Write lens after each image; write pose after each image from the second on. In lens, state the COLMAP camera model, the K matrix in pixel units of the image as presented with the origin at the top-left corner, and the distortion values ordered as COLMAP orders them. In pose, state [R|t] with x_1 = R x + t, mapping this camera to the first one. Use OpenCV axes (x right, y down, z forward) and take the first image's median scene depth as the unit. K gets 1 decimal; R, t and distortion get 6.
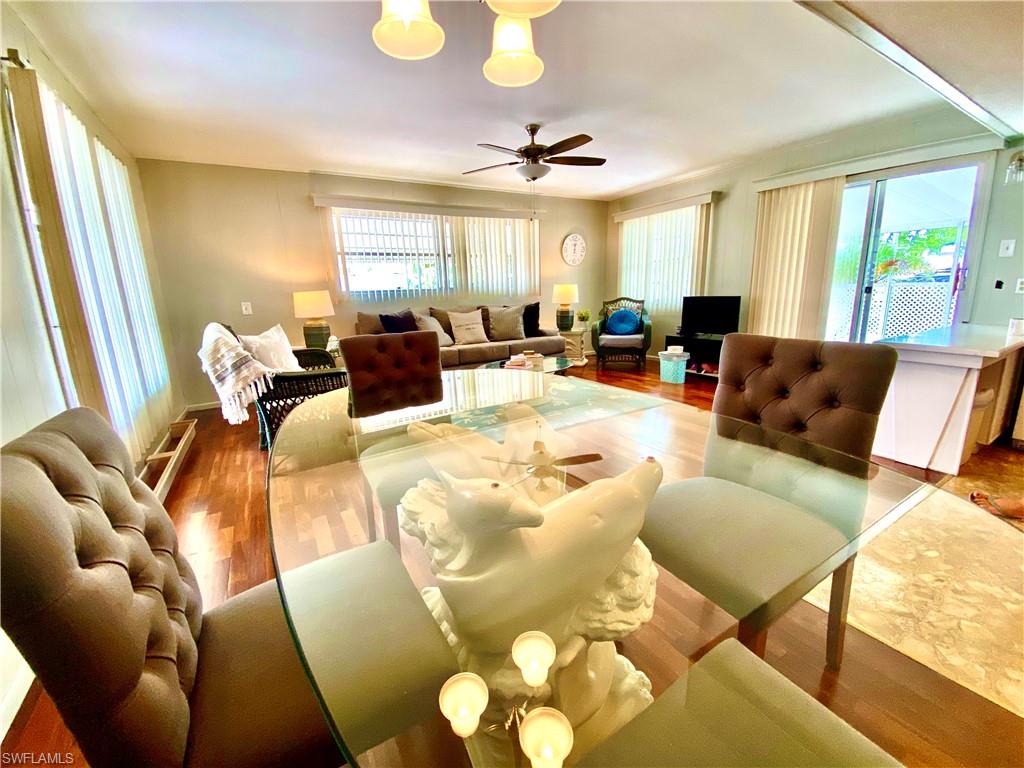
lens RADIAL K [[416.4, 0, 512.0], [0, 416.4, 384.0], [0, 0, 1]] dist [0.025730, -0.021373]
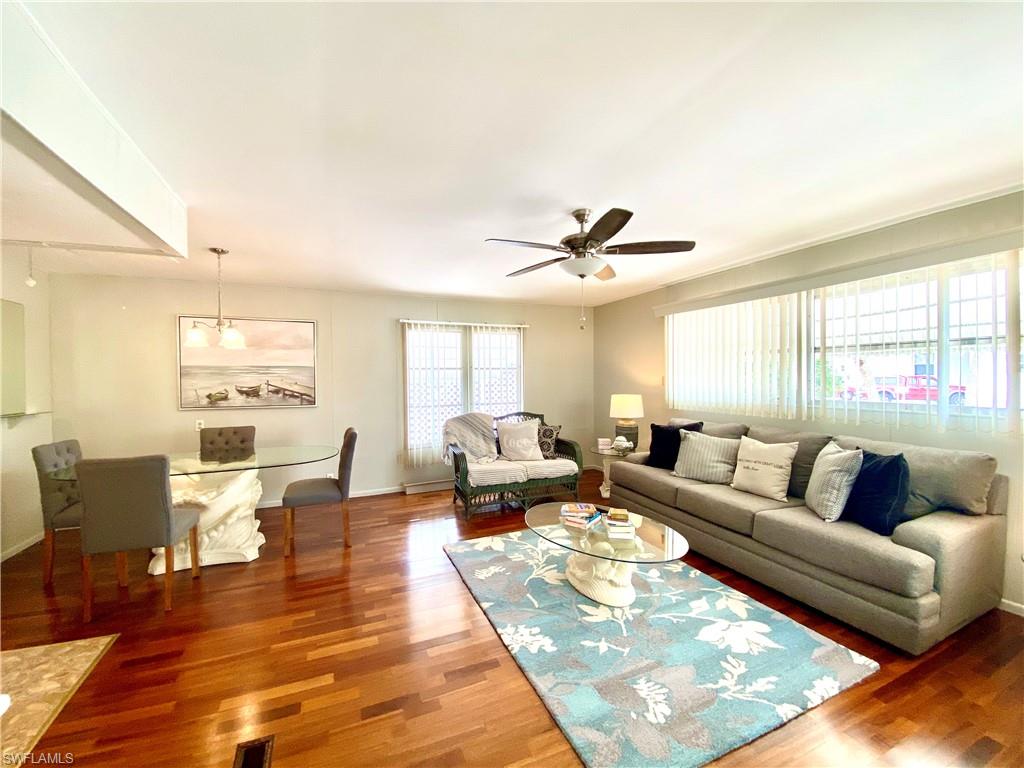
lens RADIAL K [[412.5, 0, 510.8], [0, 412.5, 381.8], [0, 0, 1]] dist [0.029355, -0.029701]
pose [[-0.128730, 0.051449, -0.990344, 0.547316], [-0.204704, 0.975767, 0.077300, -0.232067], [0.970322, 0.212678, -0.115079, 0.684814]]
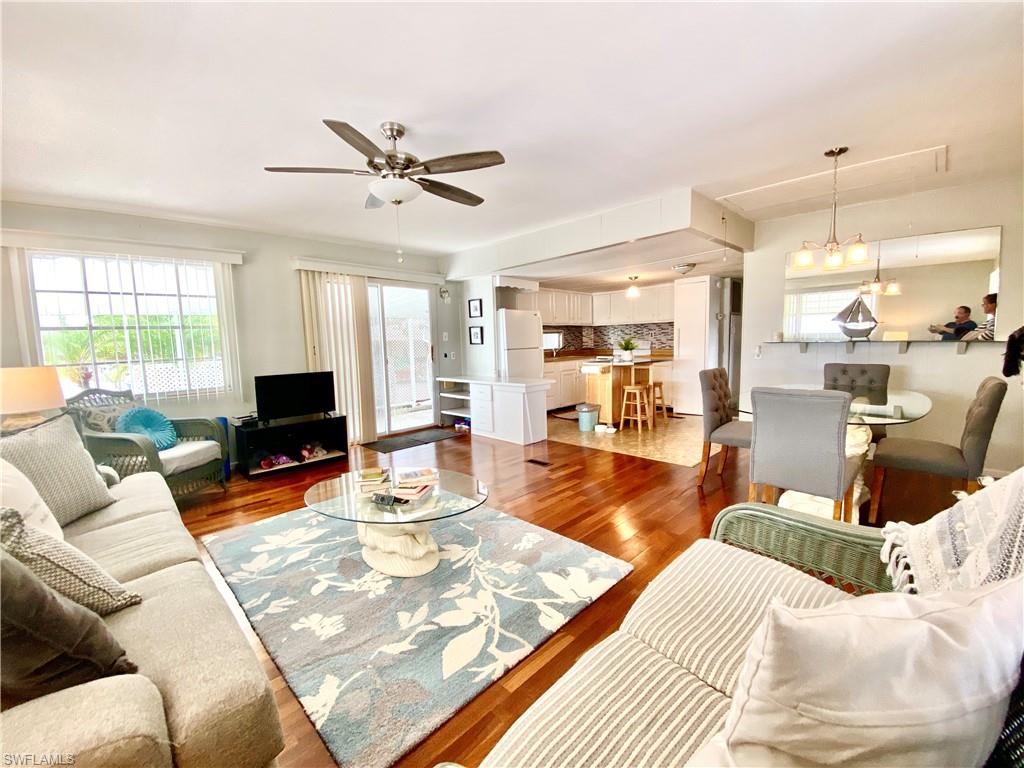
lens RADIAL K [[412.5, 0, 510.8], [0, 412.5, 381.8], [0, 0, 1]] dist [0.029355, -0.029701]
pose [[-0.243958, -0.062194, 0.967789, -0.438316], [0.249783, 0.960242, 0.124674, -0.175902], [-0.937066, 0.272152, -0.218724, 0.720082]]
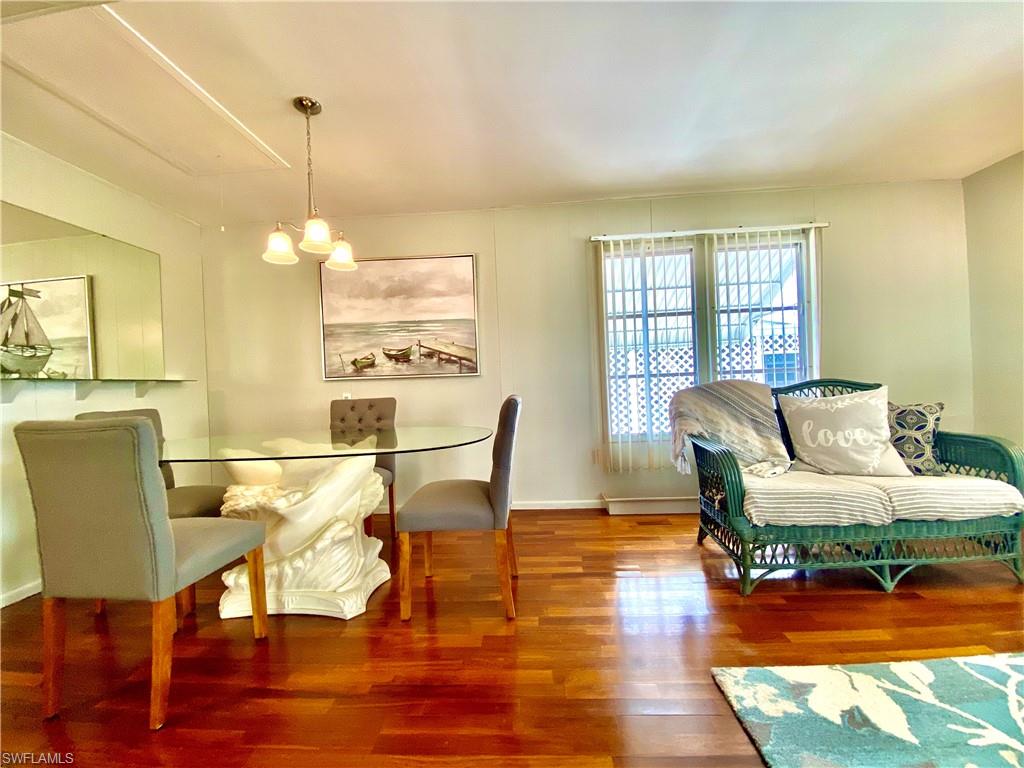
lens RADIAL K [[416.4, 0, 512.0], [0, 416.4, 384.0], [0, 0, 1]] dist [0.025730, -0.021373]
pose [[-0.543965, 0.065050, -0.836583, 0.216056], [-0.127010, 0.979121, 0.158718, -0.117126], [0.829440, 0.192591, -0.524345, 0.560428]]
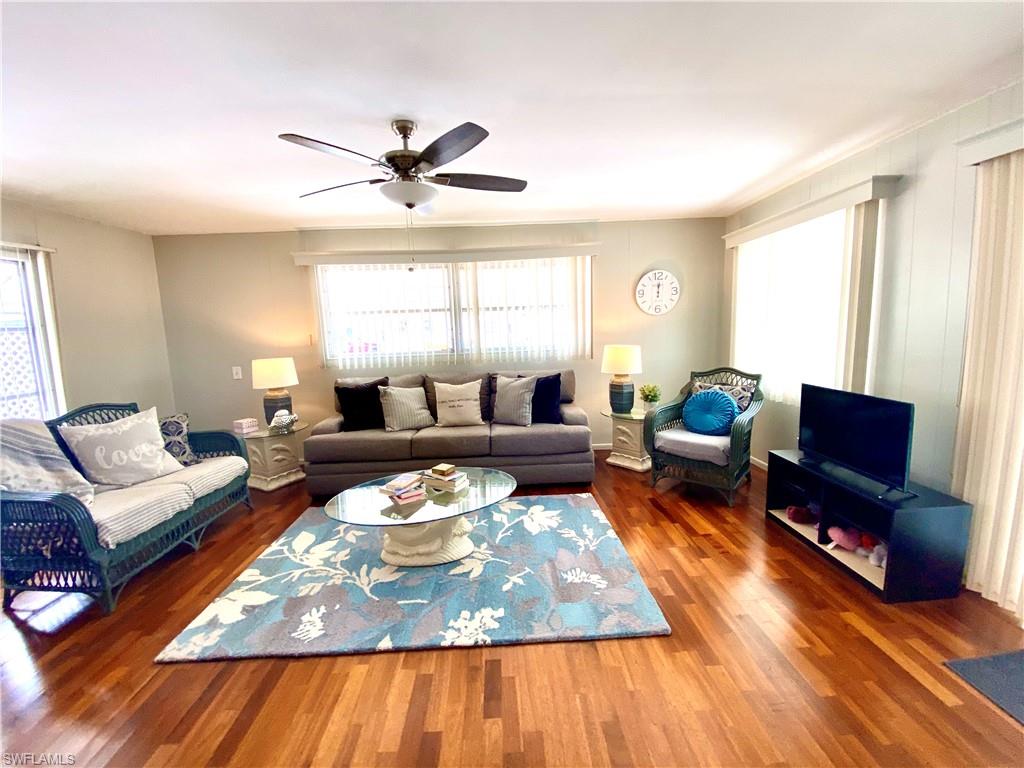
lens RADIAL K [[412.5, 0, 510.8], [0, 412.5, 381.8], [0, 0, 1]] dist [0.029355, -0.029701]
pose [[0.878692, 0.061901, -0.473359, 0.332811], [-0.097087, 0.994007, -0.050236, -0.148629], [0.467412, 0.090099, 0.879436, 0.381182]]
